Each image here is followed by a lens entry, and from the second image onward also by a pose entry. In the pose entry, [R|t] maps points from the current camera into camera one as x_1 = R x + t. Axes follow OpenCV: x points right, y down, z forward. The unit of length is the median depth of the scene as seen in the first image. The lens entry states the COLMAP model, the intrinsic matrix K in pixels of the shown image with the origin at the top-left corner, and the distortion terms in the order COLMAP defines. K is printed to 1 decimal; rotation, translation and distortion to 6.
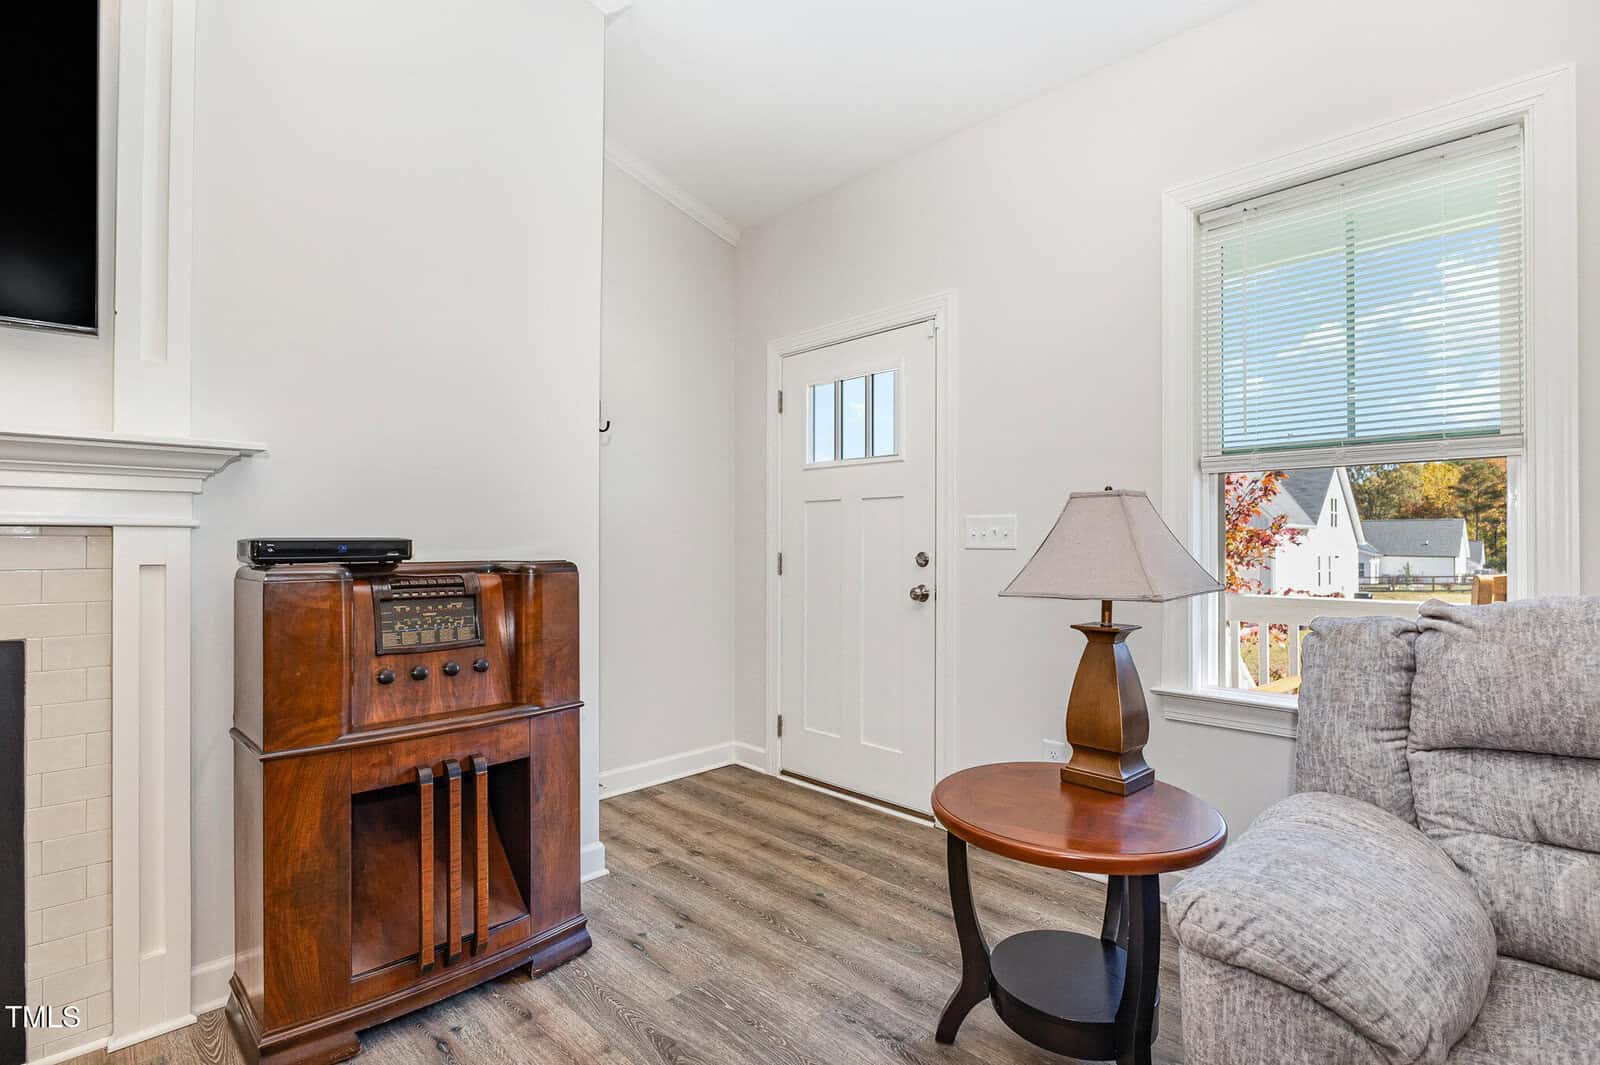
lens RADIAL K [[759.2, 0, 810.3], [0, 759.2, 538.1], [0, 0, 1]] dist [-0.000917, -0.000341]
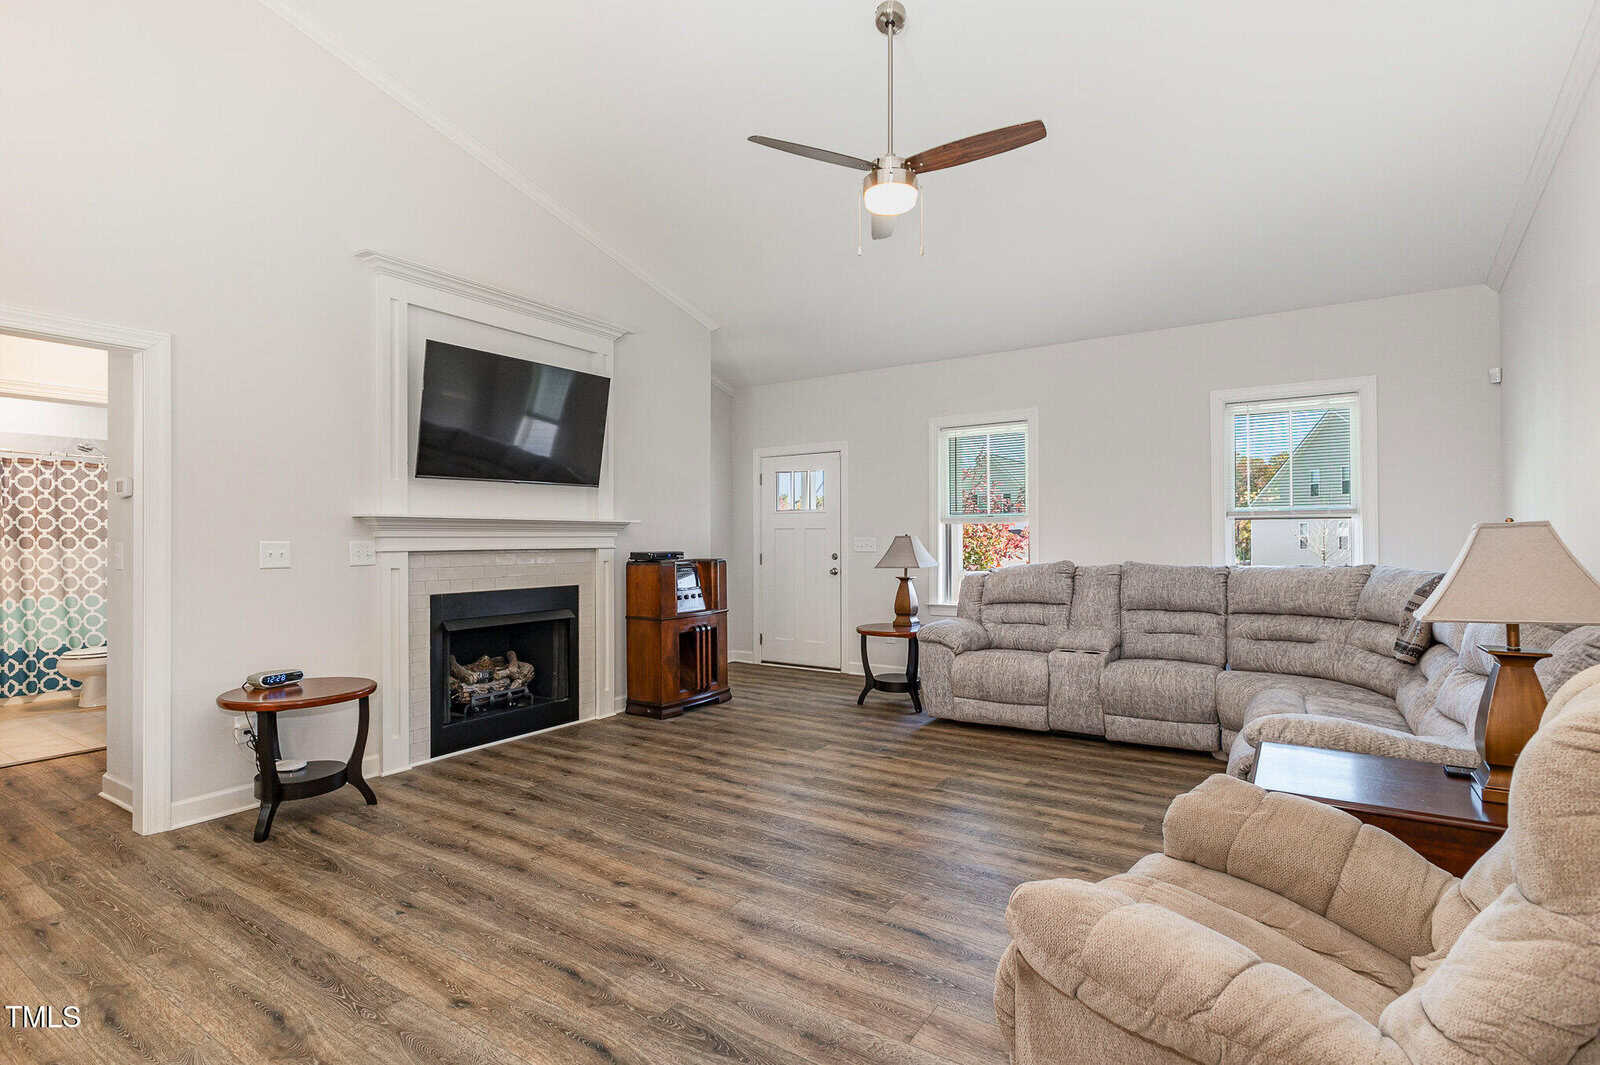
lens RADIAL K [[759.2, 0, 810.3], [0, 759.2, 538.1], [0, 0, 1]] dist [-0.000917, -0.000341]
pose [[0.977335, -0.003742, 0.211667, -0.685455], [0.002446, 0.999977, 0.006385, -0.071432], [-0.211686, -0.005722, 0.977321, -2.039887]]
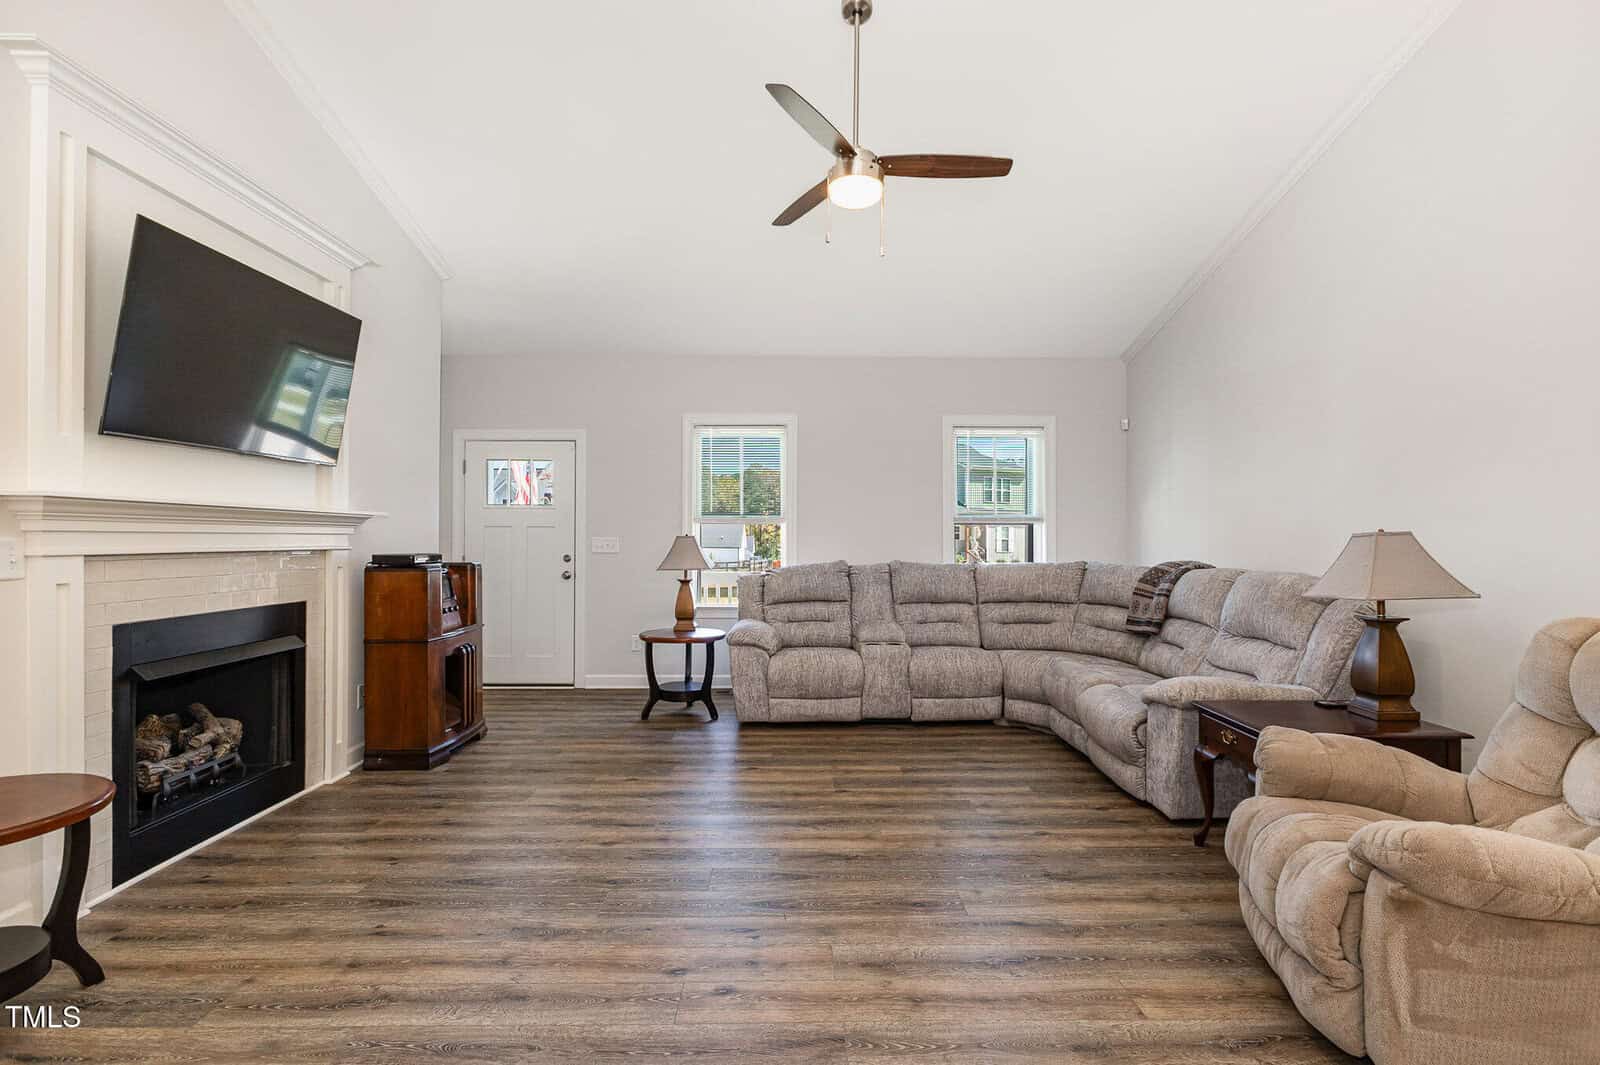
lens RADIAL K [[759.2, 0, 810.3], [0, 759.2, 538.1], [0, 0, 1]] dist [-0.000917, -0.000341]
pose [[0.695698, 0.002100, 0.718331, -1.448514], [-0.008022, 0.999956, 0.004846, -0.069167], [-0.718289, -0.009134, 0.695684, -1.473806]]
